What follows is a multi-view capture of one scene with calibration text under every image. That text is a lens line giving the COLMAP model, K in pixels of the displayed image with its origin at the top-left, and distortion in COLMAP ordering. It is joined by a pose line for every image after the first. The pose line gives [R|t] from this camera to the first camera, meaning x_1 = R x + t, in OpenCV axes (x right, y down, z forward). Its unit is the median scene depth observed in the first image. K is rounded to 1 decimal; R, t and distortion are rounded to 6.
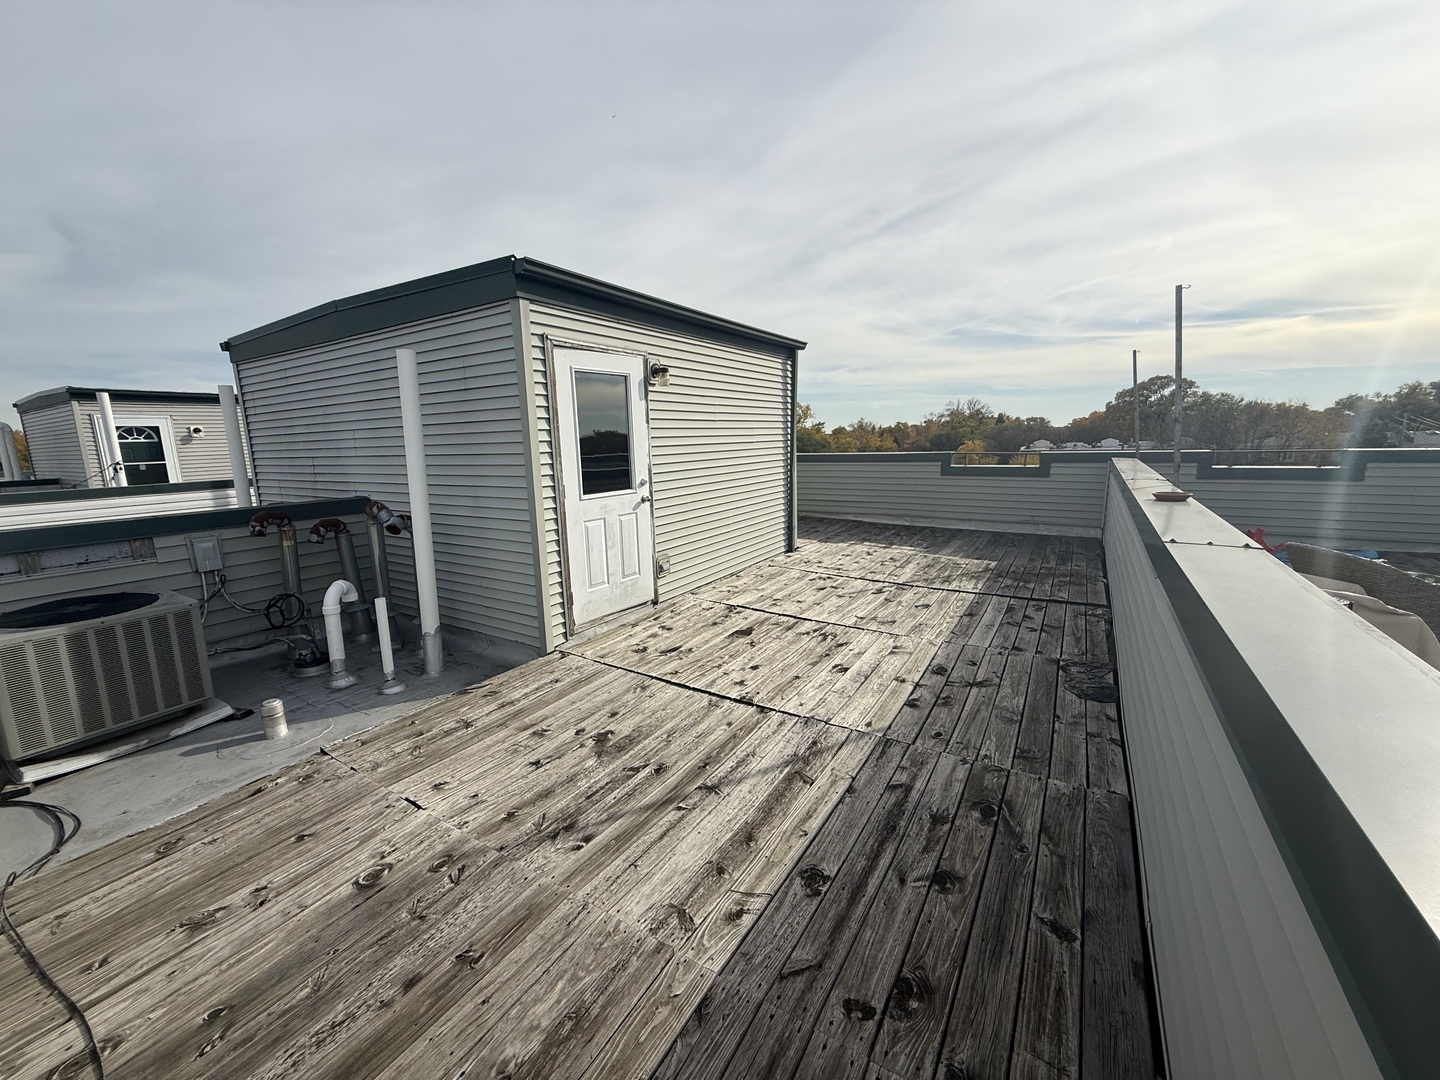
lens RADIAL K [[572.4, 0, 714.9], [0, 572.4, 539.0], [0, 0, 1]] dist [-0.000152, 0.000247]
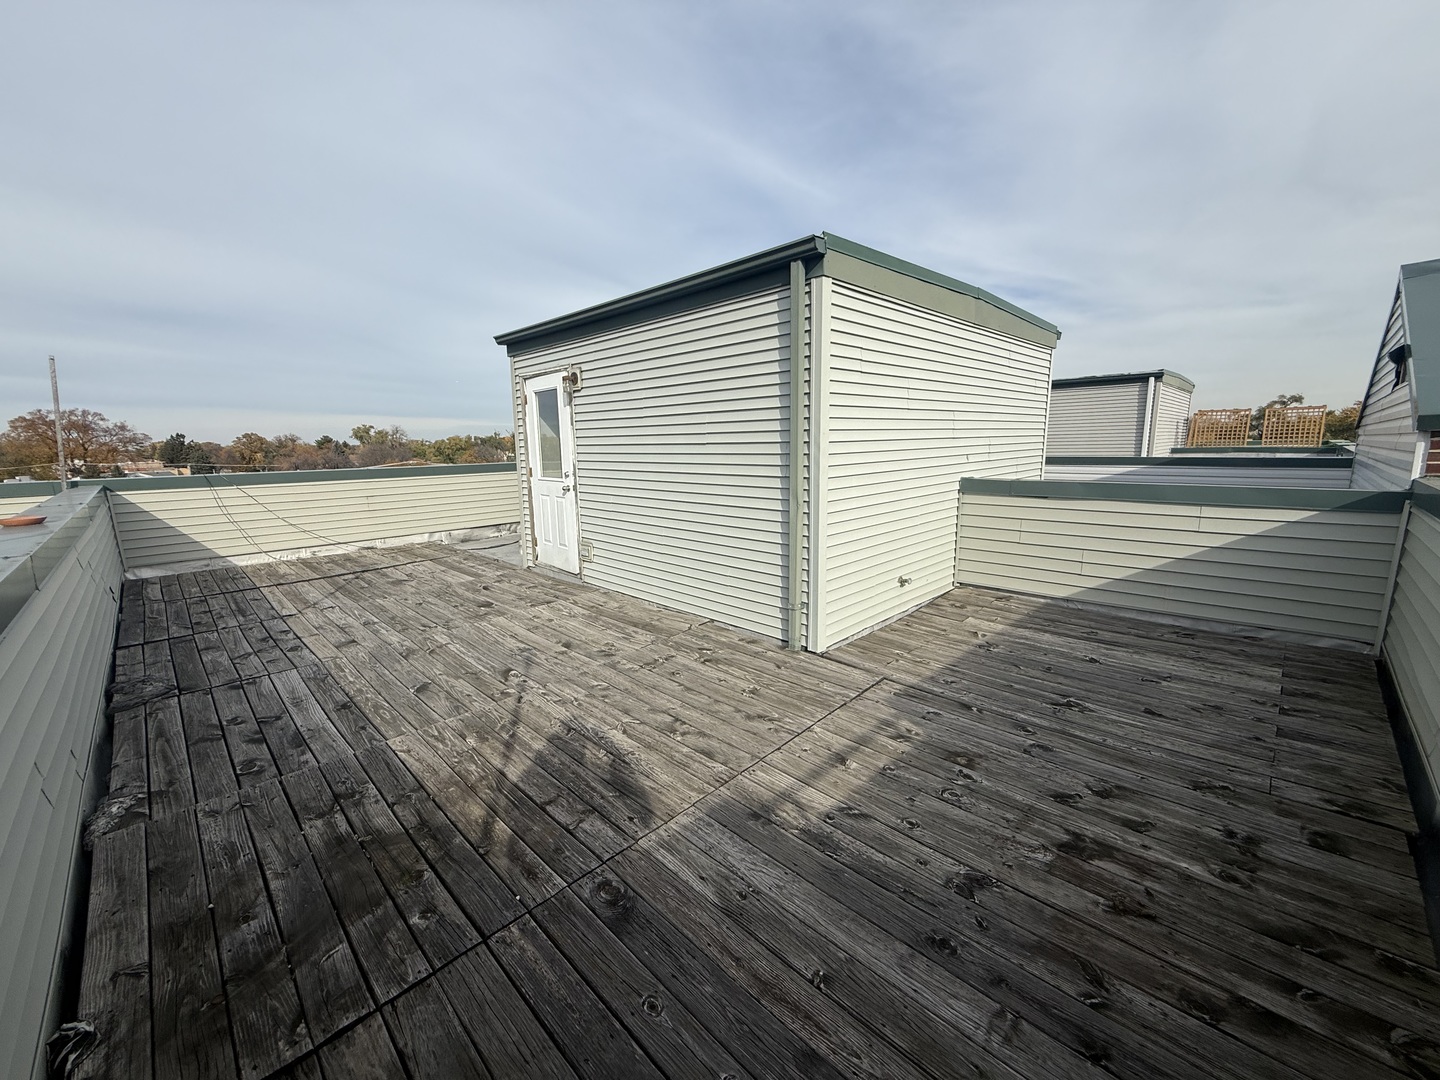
lens RADIAL K [[572.4, 0, 716.5], [0, 572.4, 534.2], [0, 0, 1]] dist [-0.000152, 0.000247]
pose [[-0.215395, 0.190608, -0.957744, 1.001665], [-0.147922, 0.963079, 0.224938, -0.299749], [0.965259, 0.190122, -0.179247, 1.563831]]
